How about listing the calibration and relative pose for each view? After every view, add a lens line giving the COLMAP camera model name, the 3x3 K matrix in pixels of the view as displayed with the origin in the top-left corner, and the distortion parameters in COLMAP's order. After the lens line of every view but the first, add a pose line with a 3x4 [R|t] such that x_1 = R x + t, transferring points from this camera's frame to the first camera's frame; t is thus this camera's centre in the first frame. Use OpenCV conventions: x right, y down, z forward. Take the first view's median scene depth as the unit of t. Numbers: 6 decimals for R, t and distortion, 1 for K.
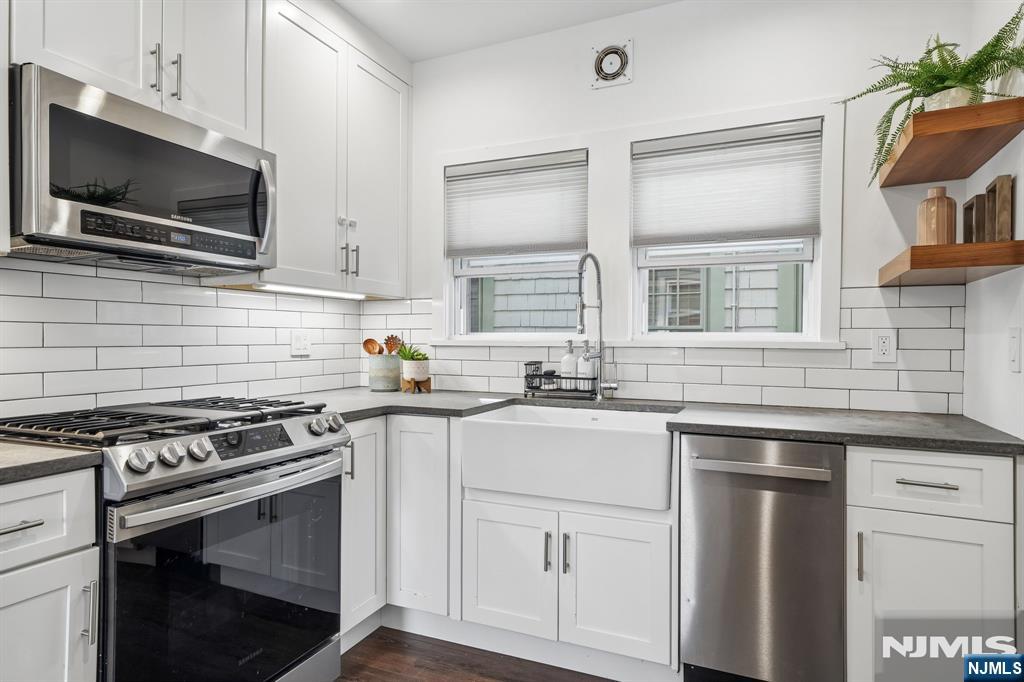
lens RADIAL K [[625.2, 0, 510.8], [0, 625.2, 335.8], [0, 0, 1]] dist [0.045094, -0.000194]
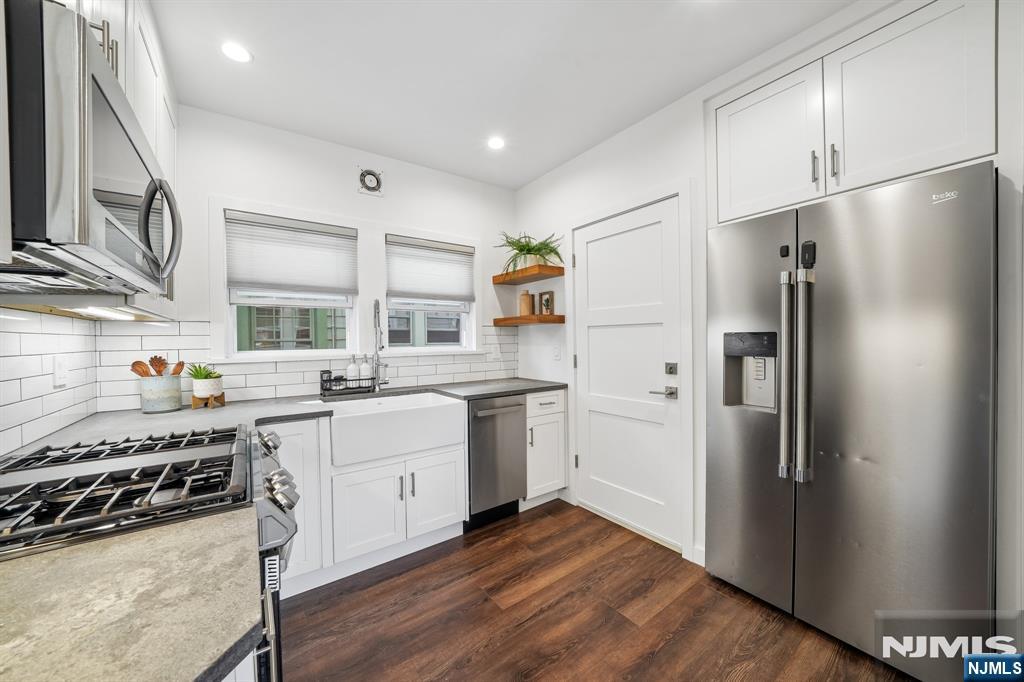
lens RADIAL K [[358.5, 0, 509.0], [0, 358.5, 345.2], [0, 0, 1]] dist [-0.000347, 0.000166]
pose [[0.513305, -0.015174, 0.858072, -0.447148], [0.023286, 0.999722, 0.003749, -0.009423], [-0.857891, 0.018057, 0.513515, 0.239035]]
